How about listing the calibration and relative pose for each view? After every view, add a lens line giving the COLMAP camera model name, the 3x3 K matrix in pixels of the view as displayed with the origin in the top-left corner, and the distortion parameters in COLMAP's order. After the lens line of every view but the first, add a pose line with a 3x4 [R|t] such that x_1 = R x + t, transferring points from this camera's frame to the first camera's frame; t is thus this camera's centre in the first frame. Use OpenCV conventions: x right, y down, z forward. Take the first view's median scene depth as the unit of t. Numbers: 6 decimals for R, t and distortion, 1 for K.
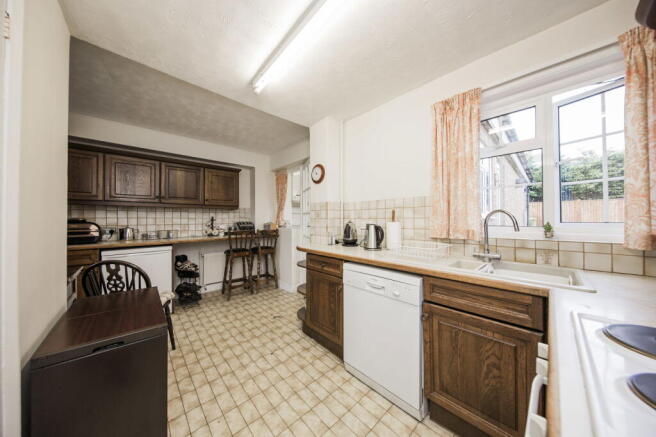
lens RADIAL K [[208.1, 0, 326.5], [0, 208.1, 220.2], [0, 0, 1]] dist [-0.000319, -0.000316]
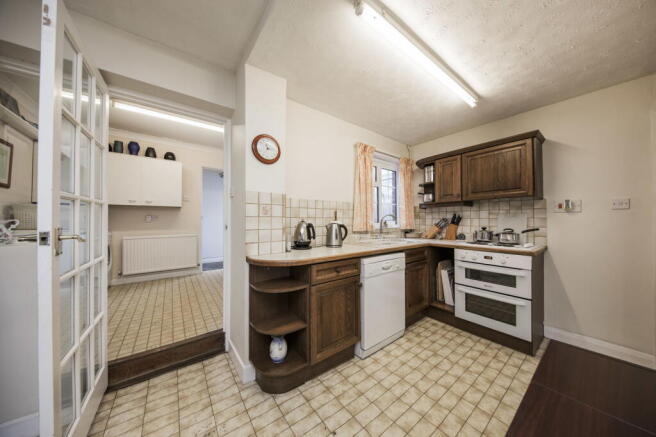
lens RADIAL K [[208.1, 0, 330.9], [0, 208.1, 218.1], [0, 0, 1]] dist [-0.000319, -0.000316]
pose [[0.085274, -0.000839, 0.996357, -1.025317], [-0.011550, 0.999932, 0.001831, -0.011723], [-0.996291, -0.011664, 0.085258, 1.114343]]
